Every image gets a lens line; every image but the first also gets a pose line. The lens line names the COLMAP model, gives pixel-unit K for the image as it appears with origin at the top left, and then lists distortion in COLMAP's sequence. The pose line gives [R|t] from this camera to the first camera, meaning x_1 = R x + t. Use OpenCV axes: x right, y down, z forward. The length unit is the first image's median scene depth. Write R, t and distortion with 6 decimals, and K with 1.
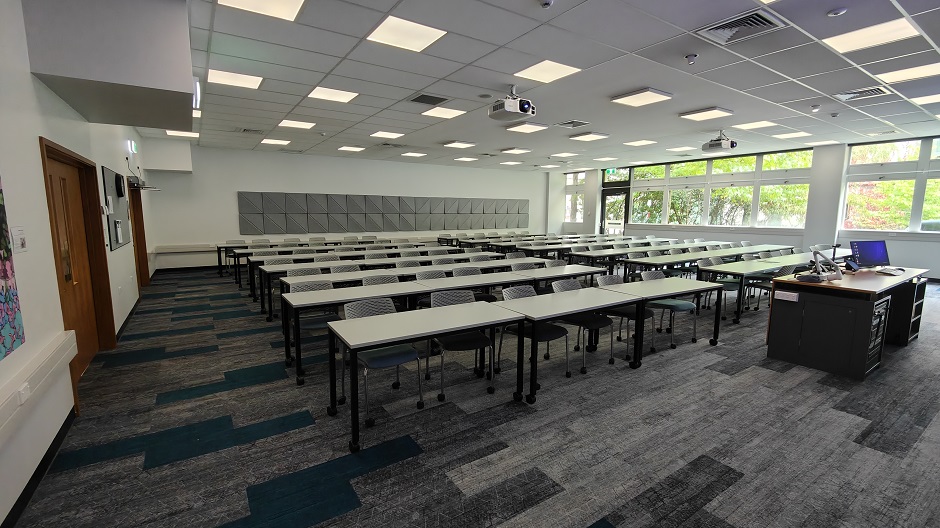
lens RADIAL K [[409.0, 0, 463.2], [0, 409.0, 260.2], [0, 0, 1]] dist [0.000451, 0.000149]
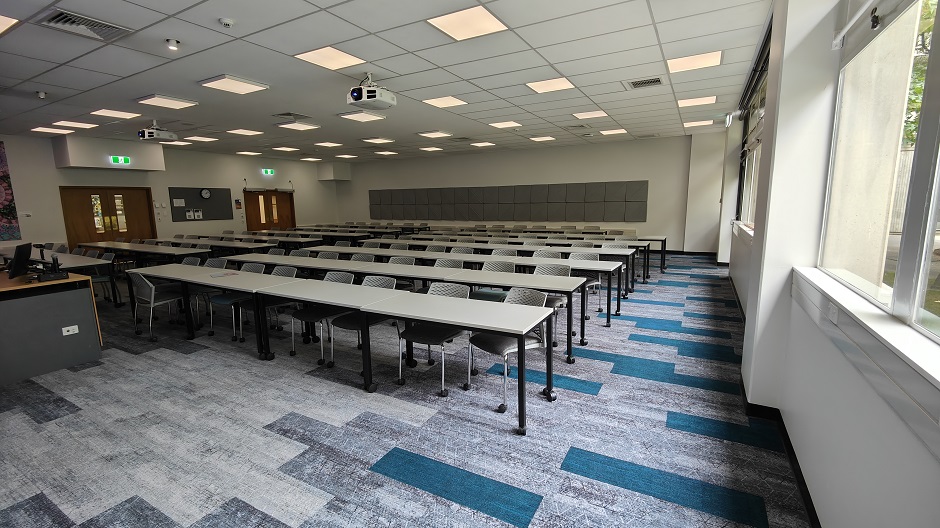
lens RADIAL K [[409.0, 0, 463.2], [0, 409.0, 260.2], [0, 0, 1]] dist [0.000451, 0.000149]
pose [[0.455602, 0.117600, -0.882381, 0.832441], [-0.090167, 0.992234, 0.085684, -0.064489], [0.885605, 0.040524, 0.462667, 0.562190]]
